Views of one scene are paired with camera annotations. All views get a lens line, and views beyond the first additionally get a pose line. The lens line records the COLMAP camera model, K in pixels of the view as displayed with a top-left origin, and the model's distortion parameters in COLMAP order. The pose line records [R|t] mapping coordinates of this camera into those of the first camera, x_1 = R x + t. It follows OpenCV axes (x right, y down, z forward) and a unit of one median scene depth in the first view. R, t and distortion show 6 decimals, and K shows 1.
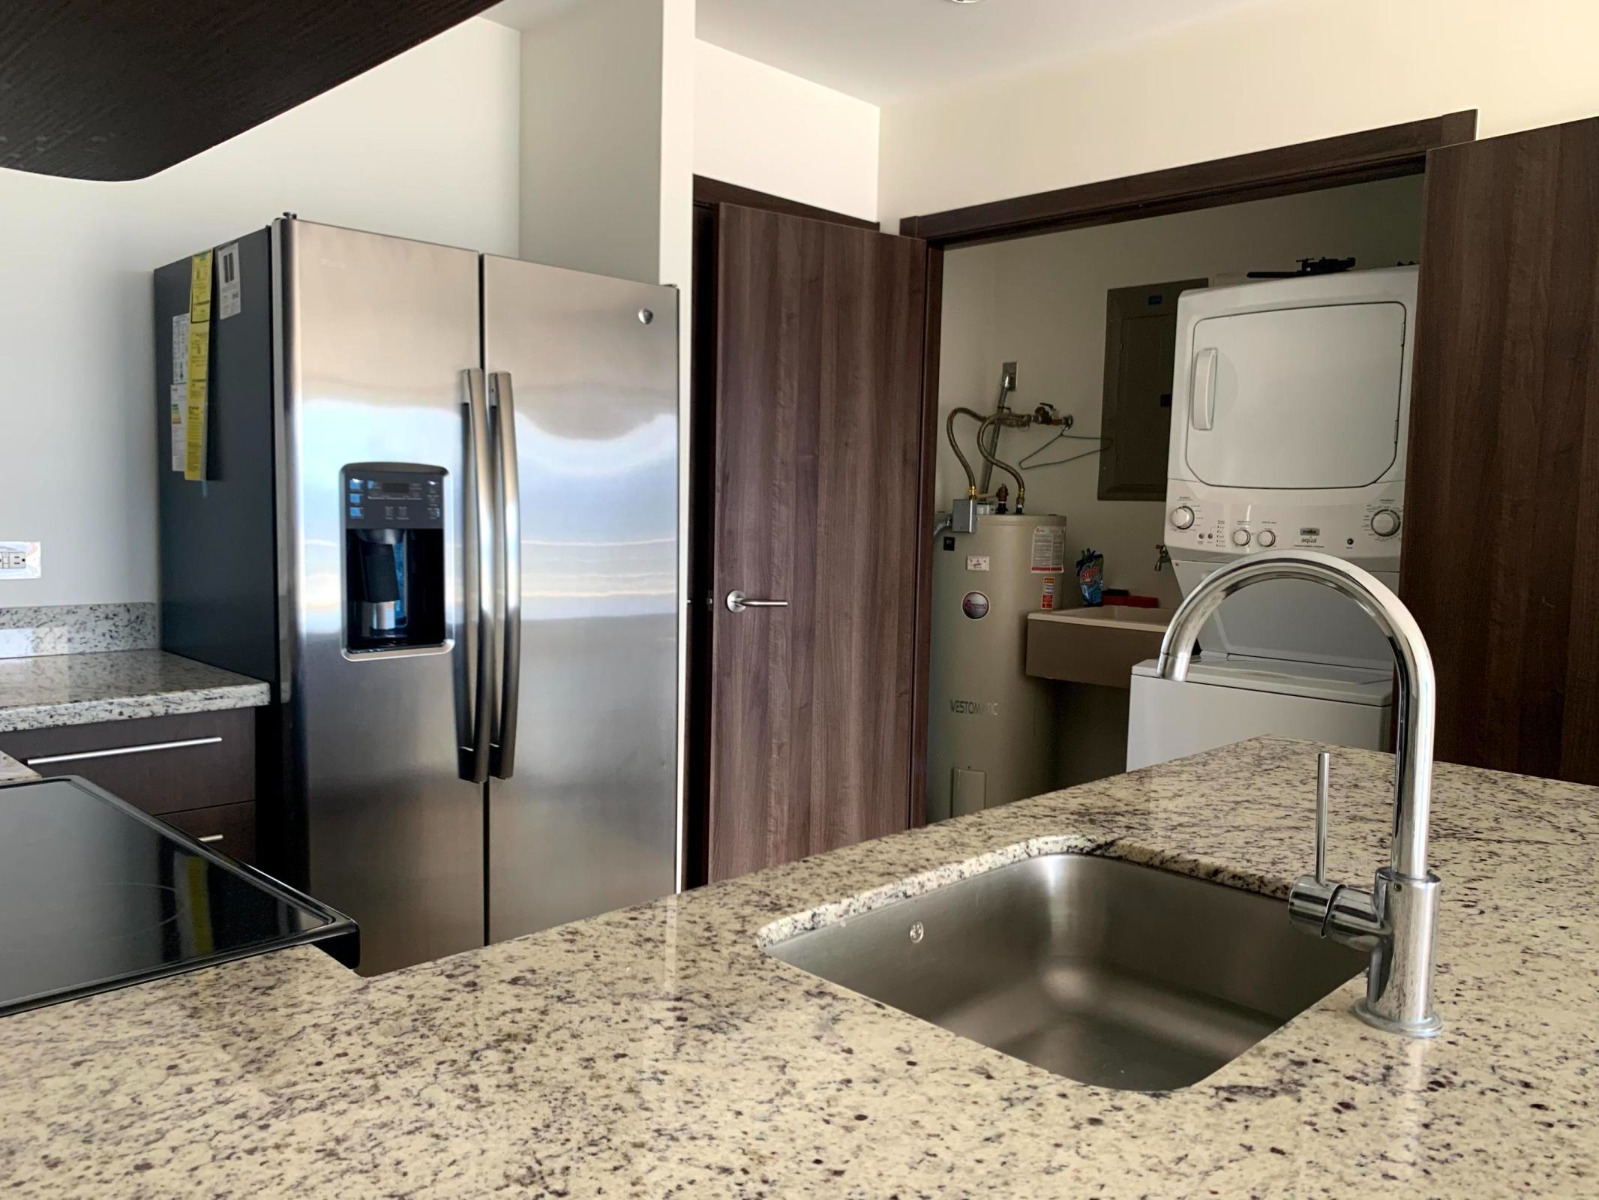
lens RADIAL K [[1231.9, 0, 791.9], [0, 1231.9, 600.1], [0, 0, 1]] dist [-0.010015, 0.003783]
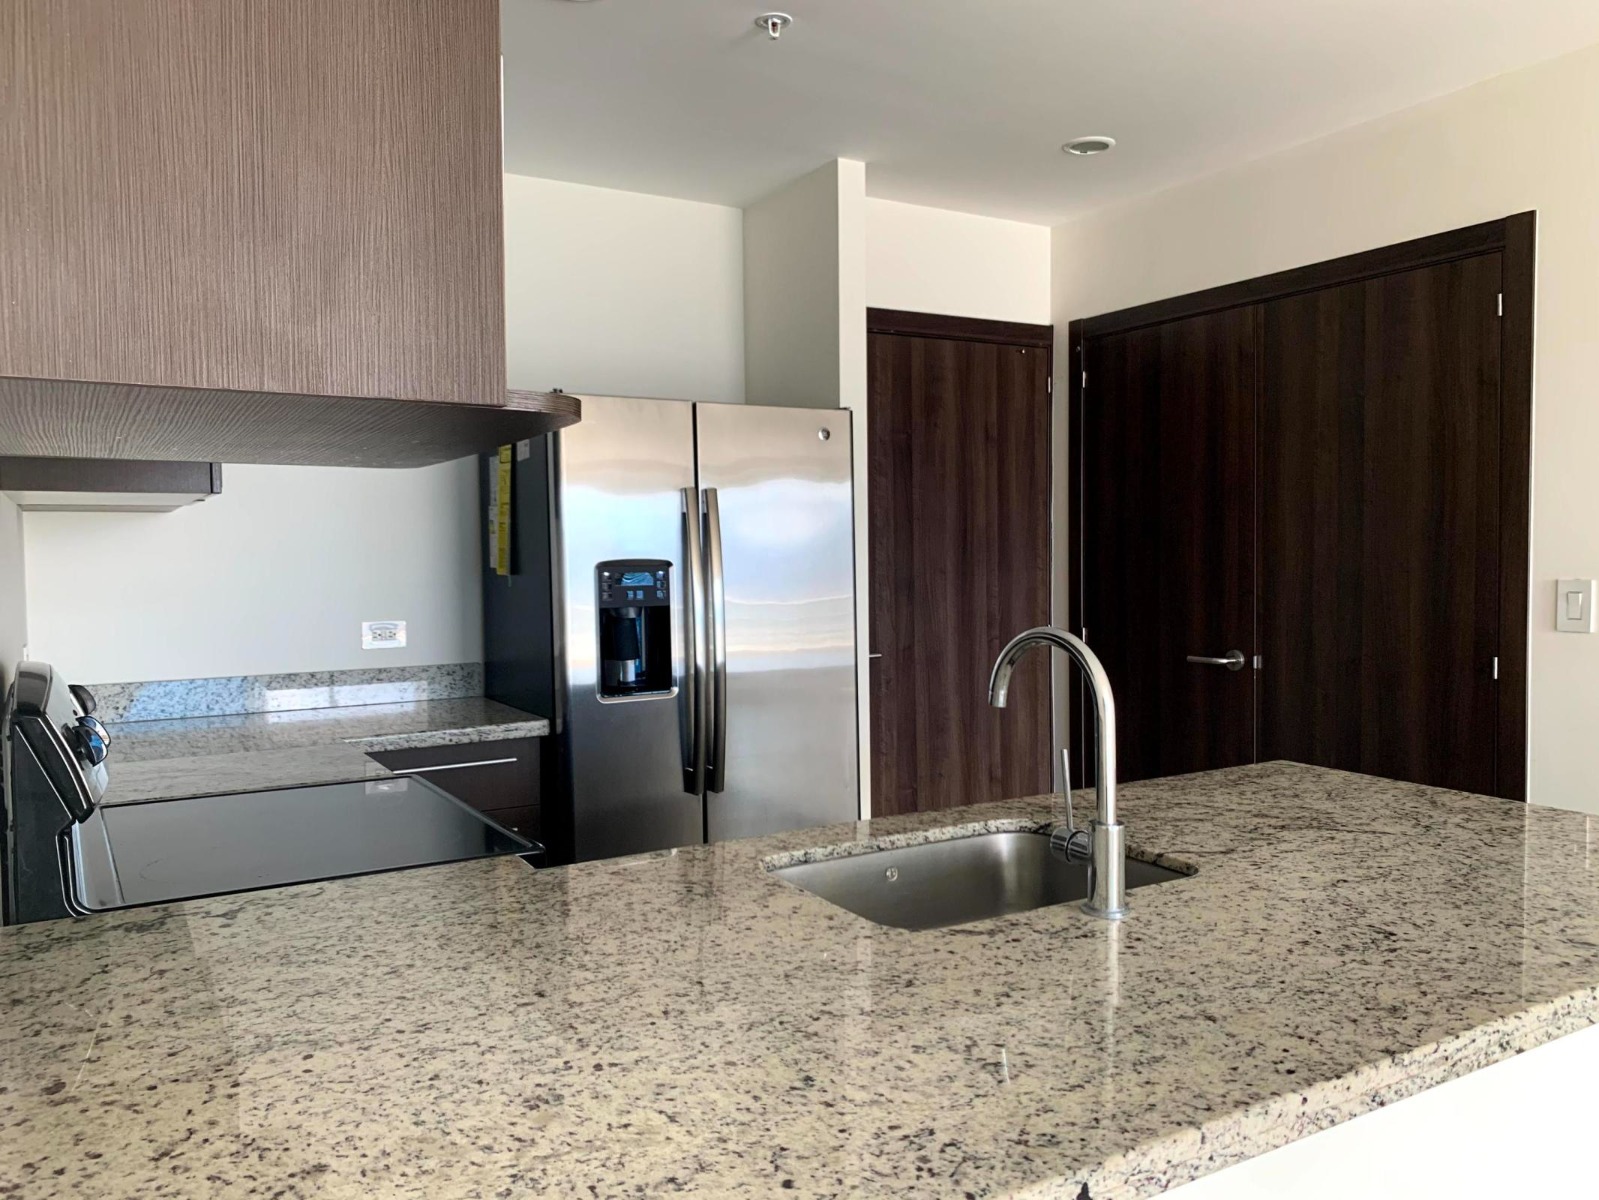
lens RADIAL K [[1231.9, 0, 804.3], [0, 1231.9, 599.6], [0, 0, 1]] dist [-0.010015, 0.003783]
pose [[0.968145, -0.025019, -0.249139, 0.218057], [0.014957, 0.998997, -0.042199, -0.006004], [0.249945, 0.037128, 0.967548, -0.300603]]
